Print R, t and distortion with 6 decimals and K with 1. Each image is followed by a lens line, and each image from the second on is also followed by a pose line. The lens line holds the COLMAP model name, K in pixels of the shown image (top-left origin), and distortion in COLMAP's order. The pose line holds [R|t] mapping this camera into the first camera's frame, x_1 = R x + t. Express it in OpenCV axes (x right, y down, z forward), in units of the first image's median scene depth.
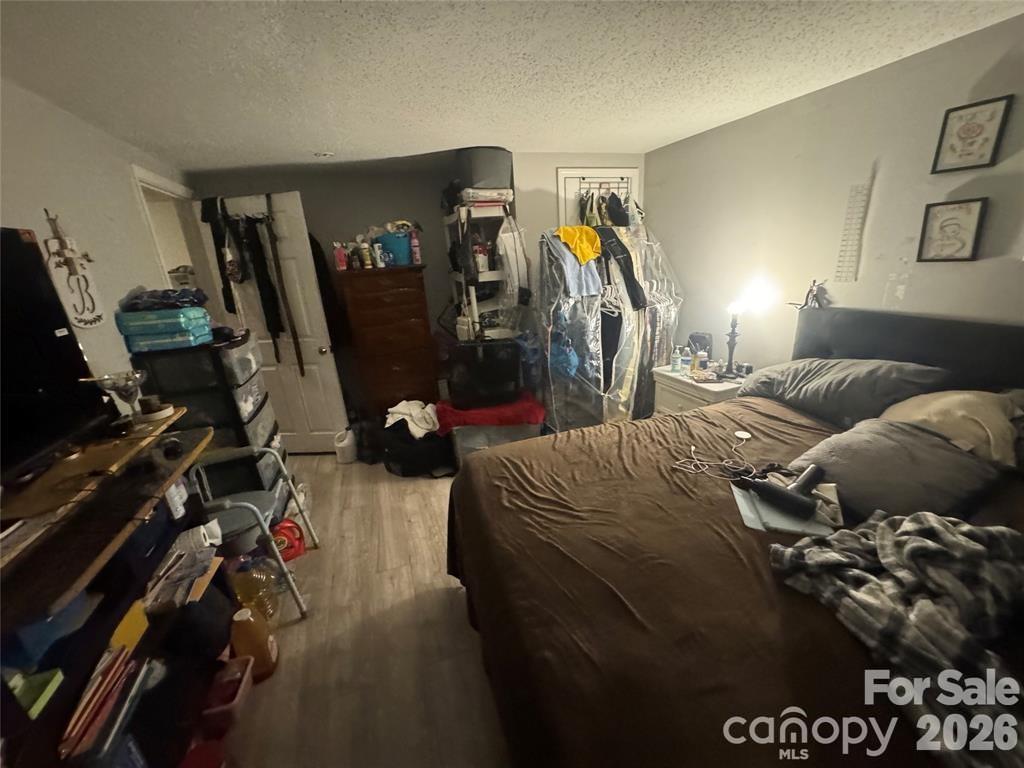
lens RADIAL K [[407.7, 0, 512.3], [0, 407.7, 382.6], [0, 0, 1]] dist [0.000273, -0.000519]
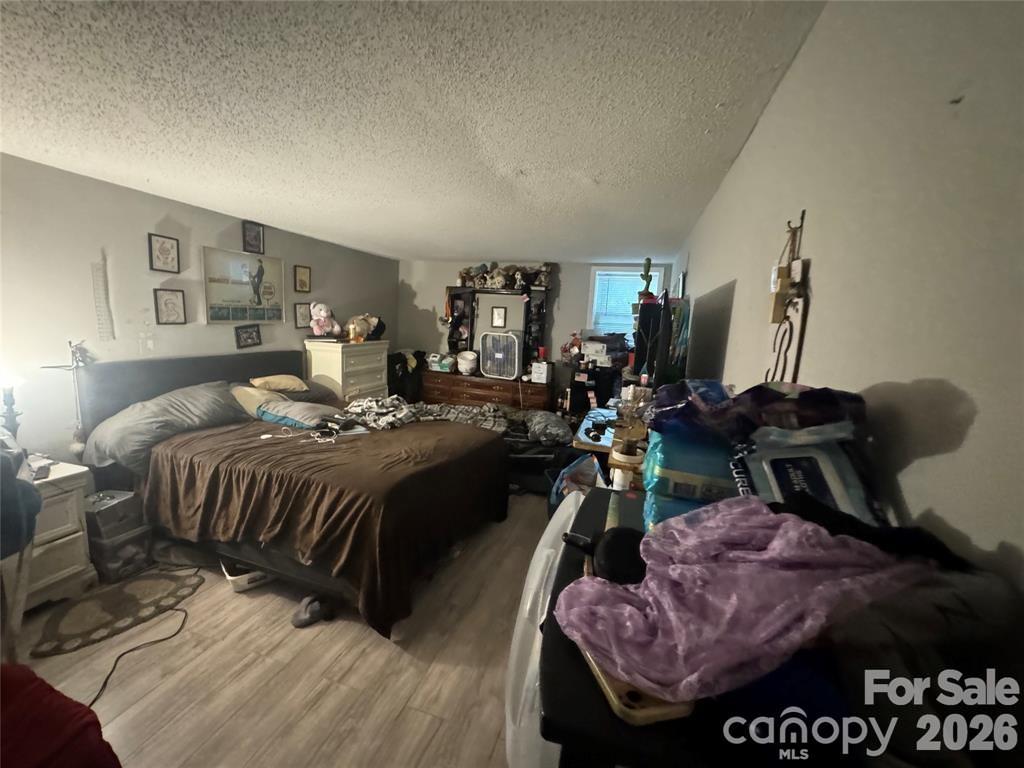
lens RADIAL K [[407.7, 0, 509.9], [0, 407.7, 382.2], [0, 0, 1]] dist [0.000273, -0.000519]
pose [[-0.806581, -0.068817, 0.587104, -0.978640], [0.177334, 0.919285, 0.351380, -0.406121], [-0.563897, 0.387529, -0.729274, 1.471674]]
